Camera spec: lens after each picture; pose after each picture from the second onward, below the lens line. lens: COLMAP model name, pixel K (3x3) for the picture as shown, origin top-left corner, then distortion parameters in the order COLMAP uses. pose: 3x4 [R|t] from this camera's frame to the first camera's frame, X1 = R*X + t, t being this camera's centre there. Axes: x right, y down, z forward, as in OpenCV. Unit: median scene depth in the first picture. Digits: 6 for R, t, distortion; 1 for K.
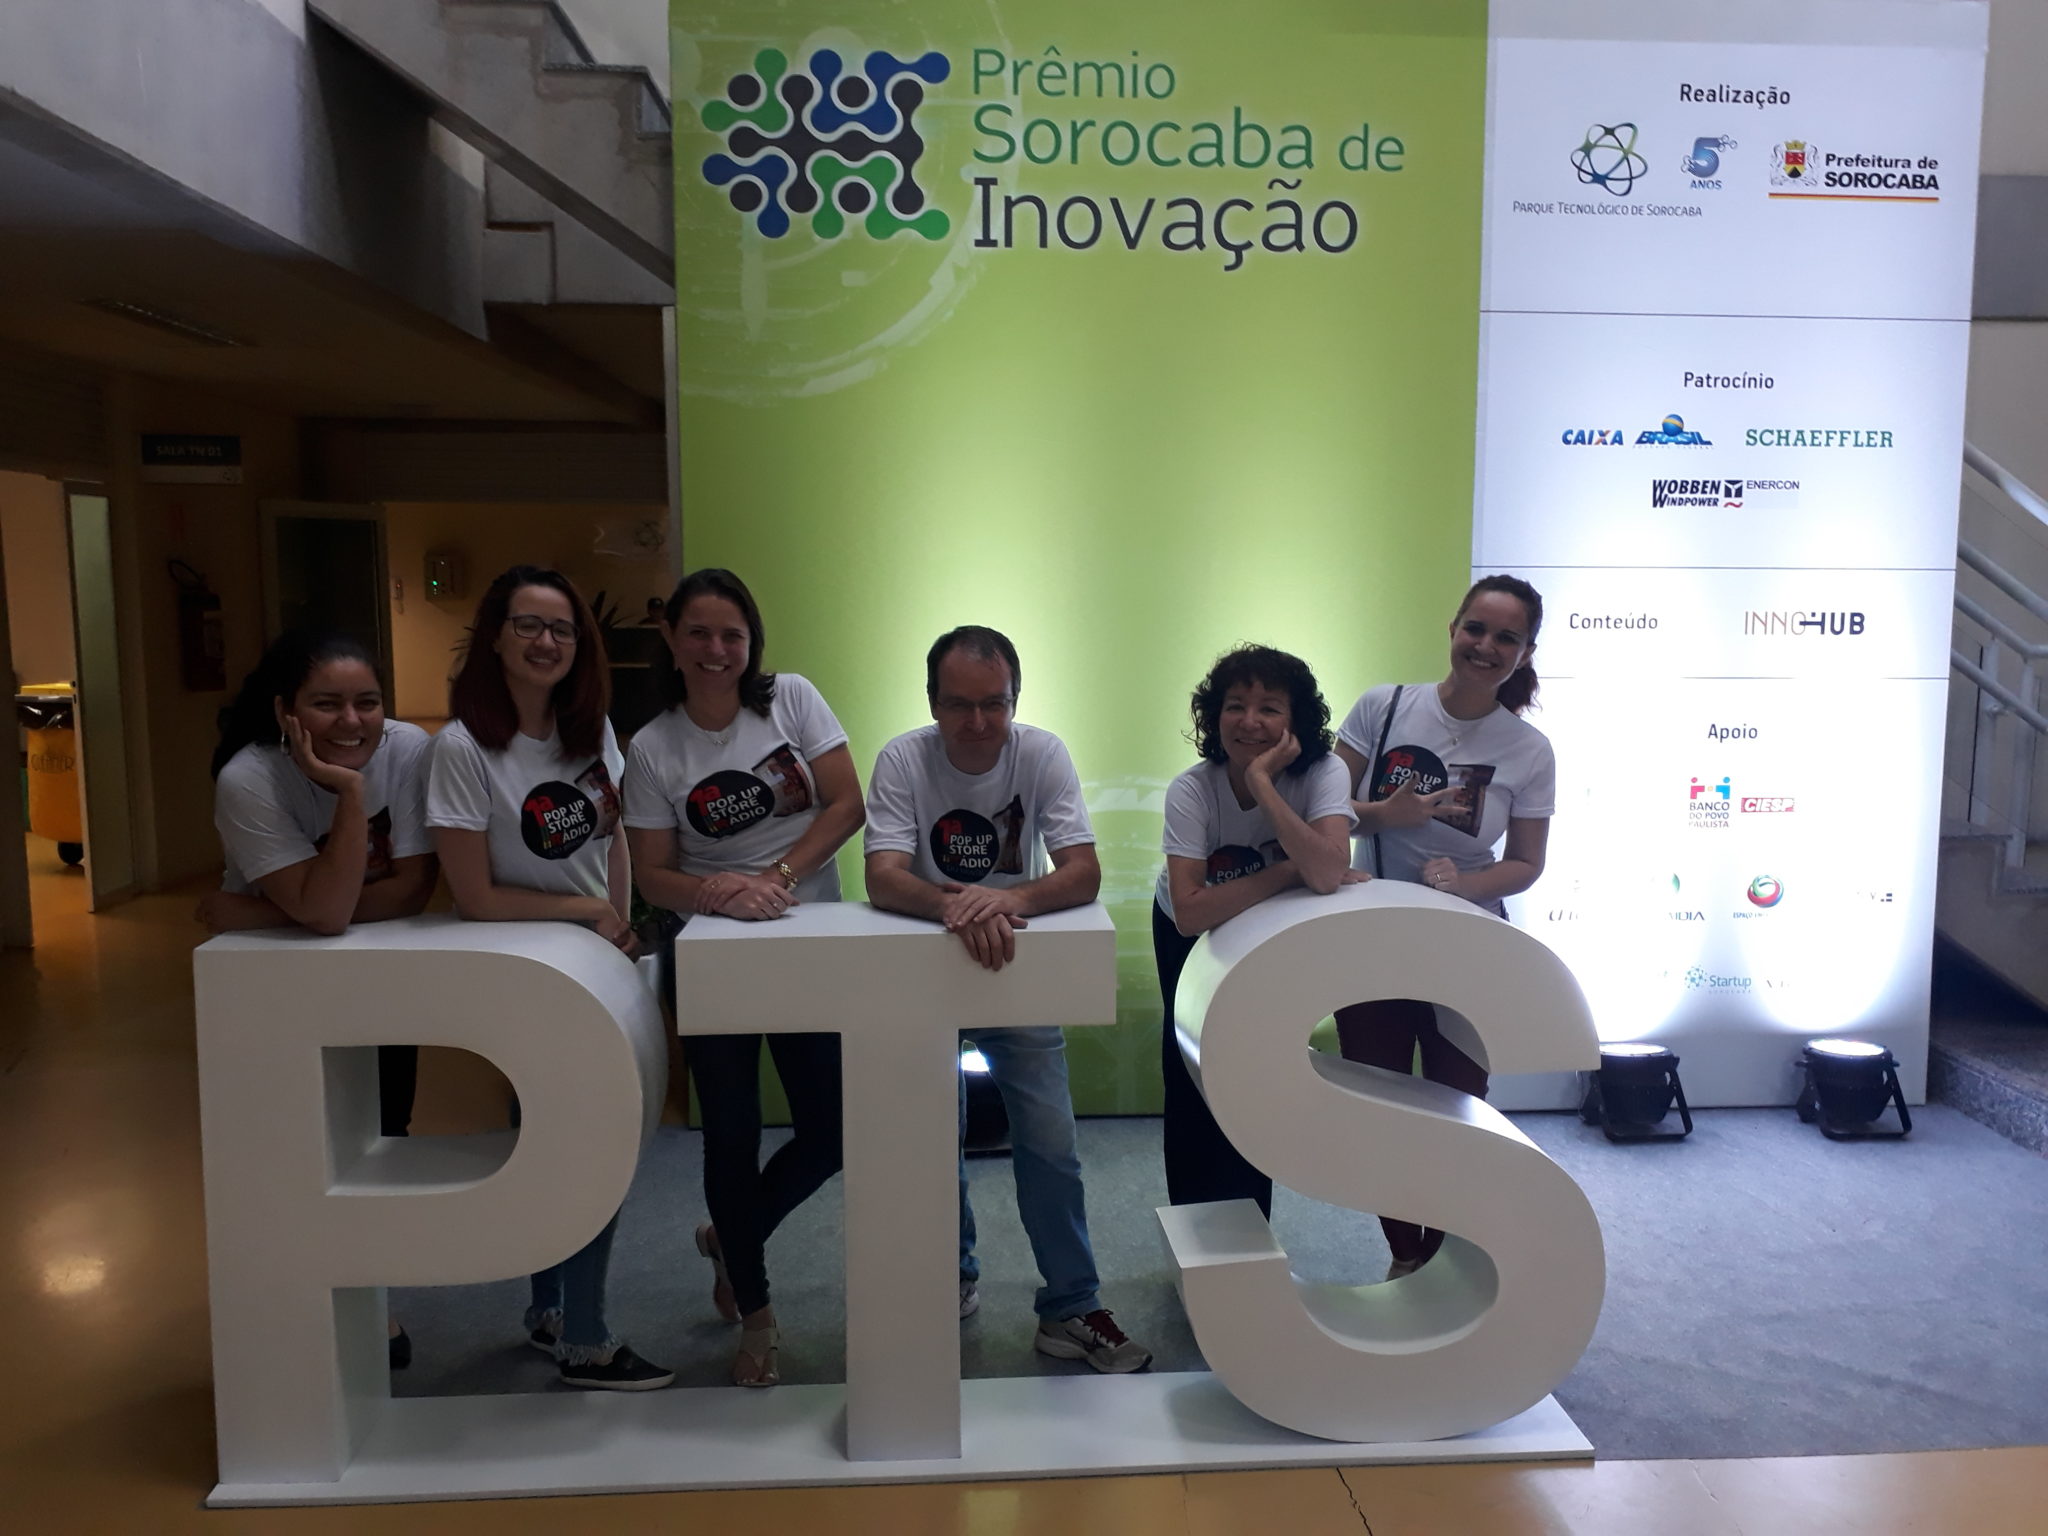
lens RADIAL K [[1610.1, 0, 1075.4], [0, 1610.1, 767.2], [0, 0, 1]] dist [0.014145, 0.009477]
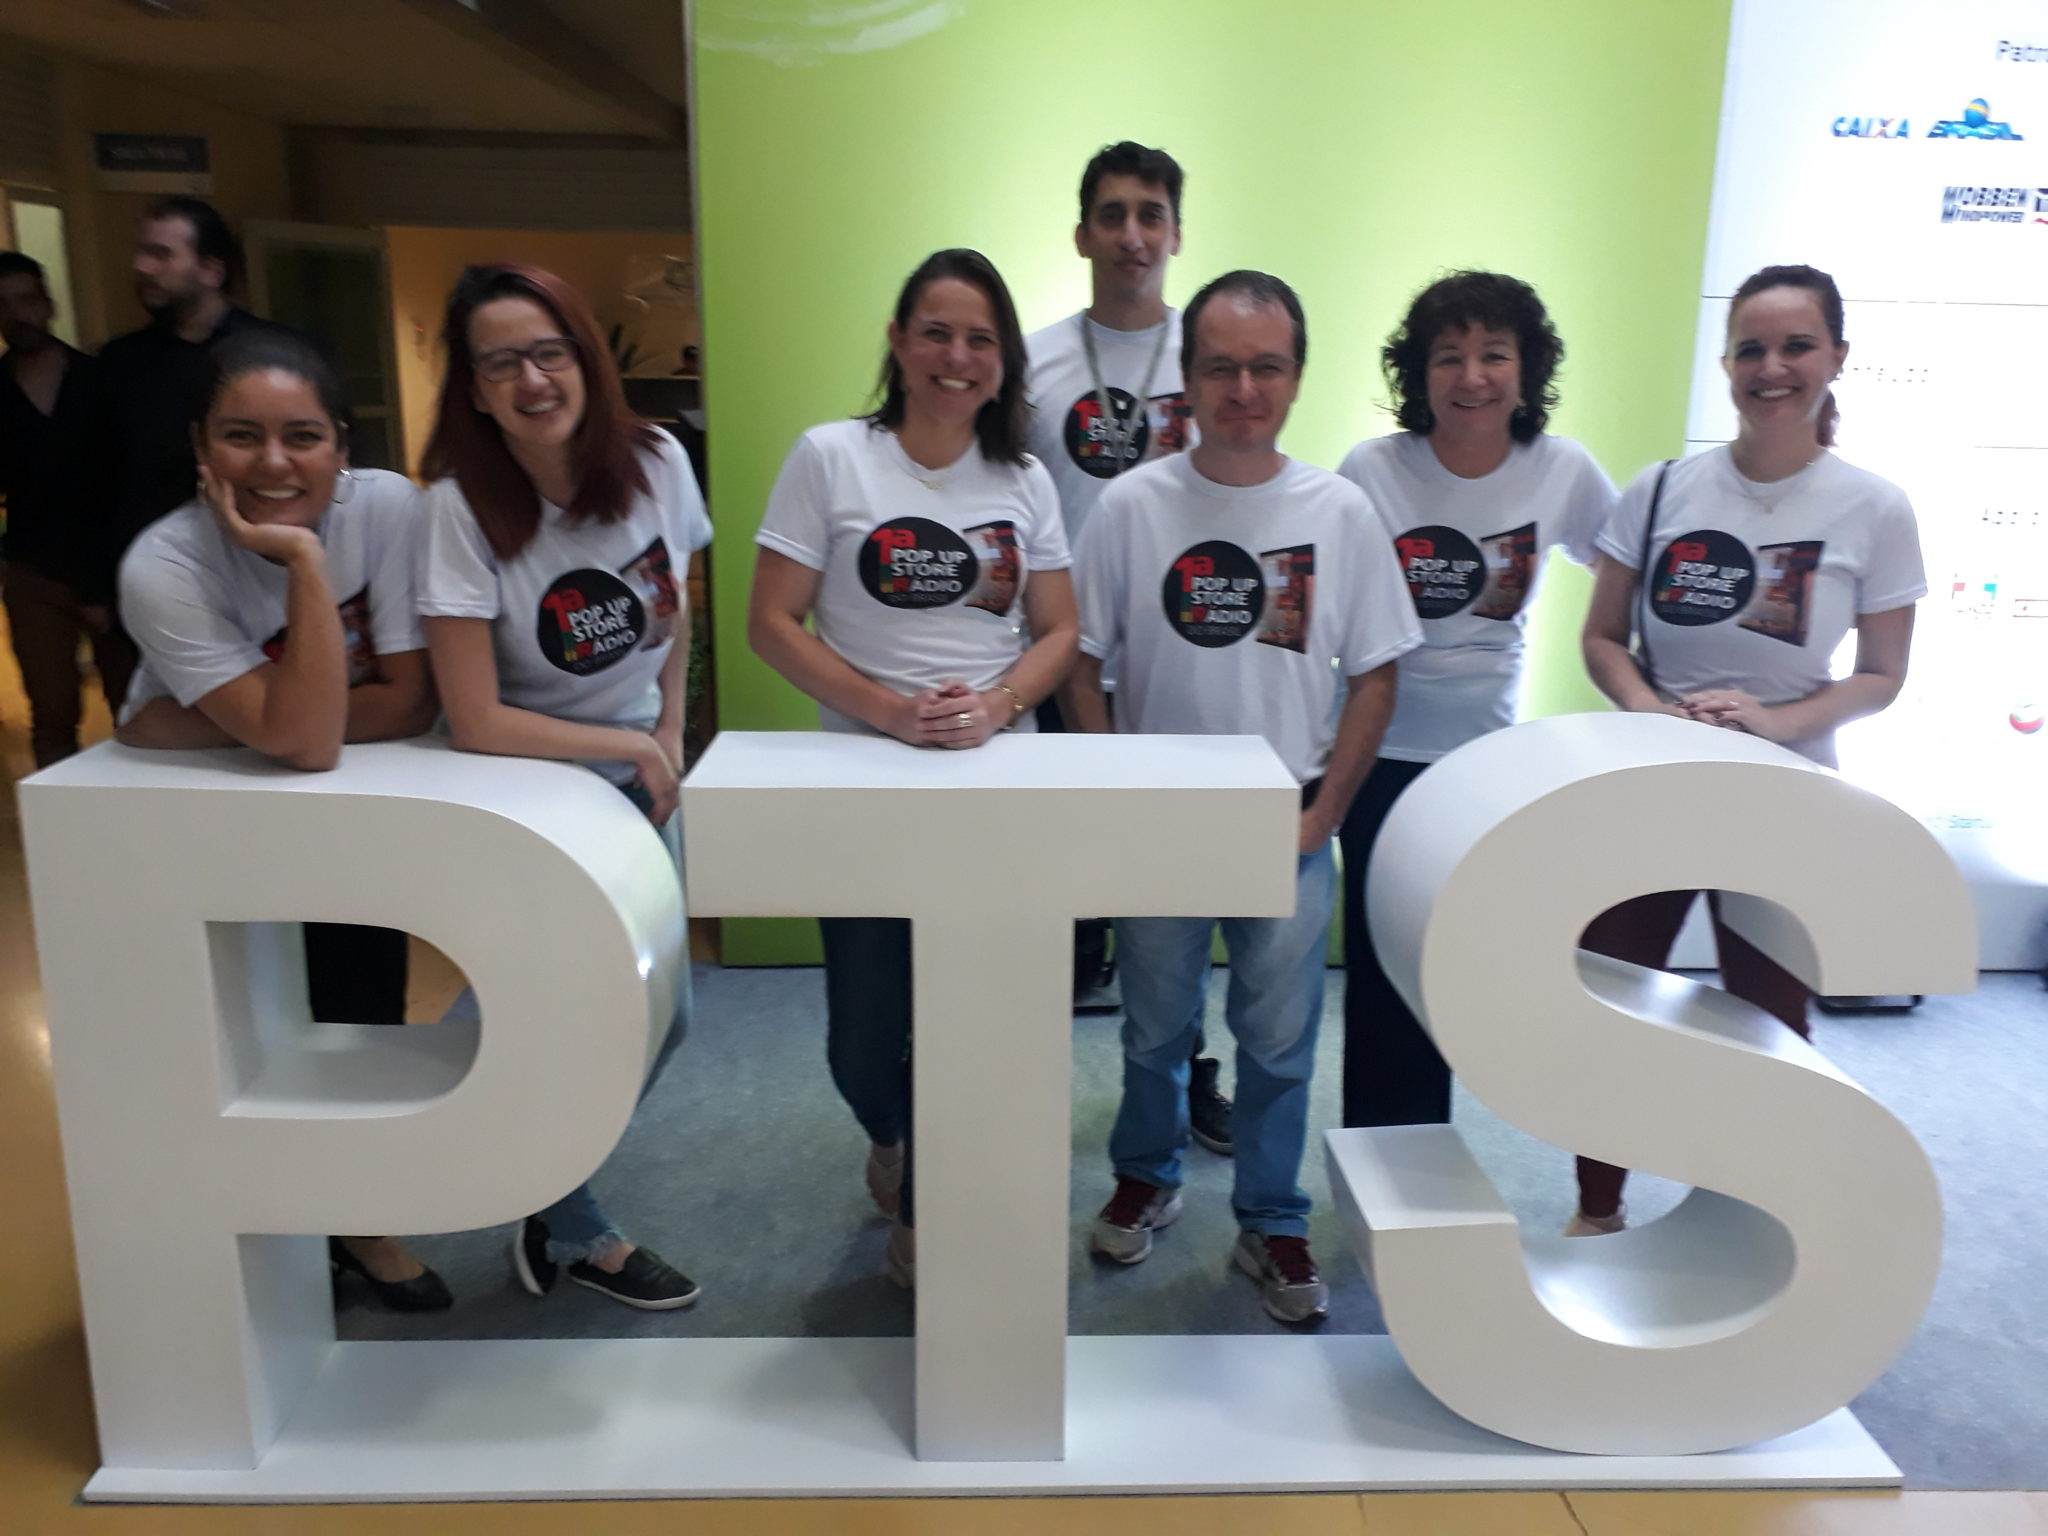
lens RADIAL K [[1610.1, 0, 1075.4], [0, 1610.1, 767.2], [0, 0, 1]] dist [0.014145, 0.009477]
pose [[0.999310, 0.023312, -0.028923, -0.038715], [-0.019062, 0.990055, 0.139384, -0.002683], [0.031885, -0.138736, 0.989816, 0.221008]]
